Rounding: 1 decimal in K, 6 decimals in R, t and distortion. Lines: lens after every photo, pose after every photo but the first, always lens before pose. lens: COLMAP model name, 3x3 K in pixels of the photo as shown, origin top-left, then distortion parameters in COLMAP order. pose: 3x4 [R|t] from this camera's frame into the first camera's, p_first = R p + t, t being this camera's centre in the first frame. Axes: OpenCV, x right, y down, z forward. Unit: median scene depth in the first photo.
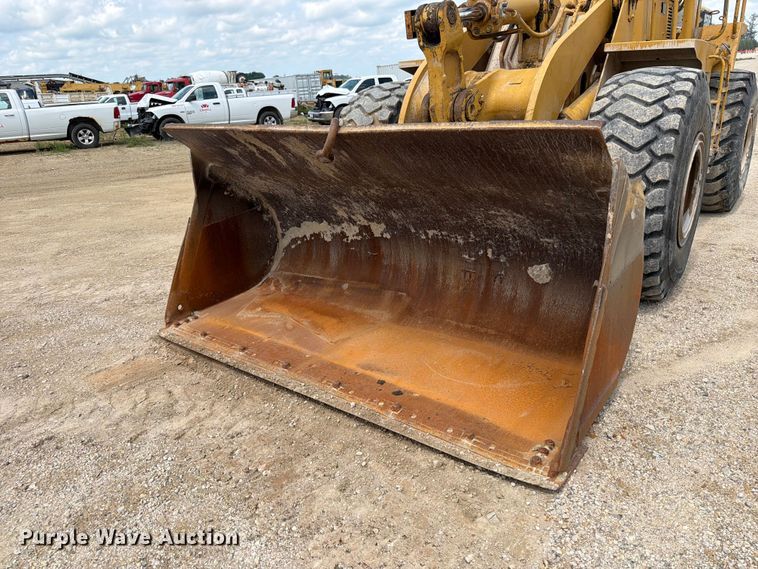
lens RADIAL K [[524.6, 0, 381.4], [0, 524.6, 284.7], [0, 0, 1]] dist [0.081824, -0.101211]
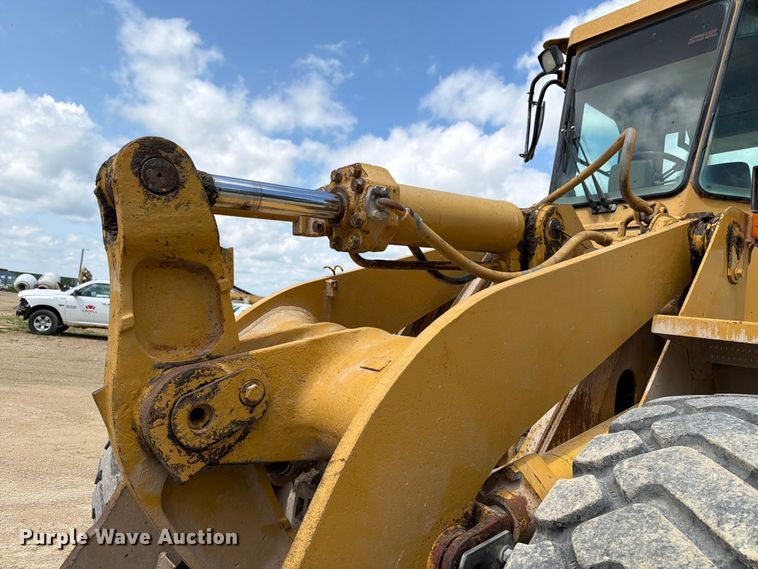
lens RADIAL K [[536.7, 0, 379.0], [0, 536.7, 284.5], [0, 0, 1]] dist [0.010300, -0.036297]
pose [[0.955391, 0.139996, -0.260056, 0.122846], [-0.237031, 0.888746, -0.392360, -0.099825], [0.176195, 0.436499, 0.882284, 0.225261]]
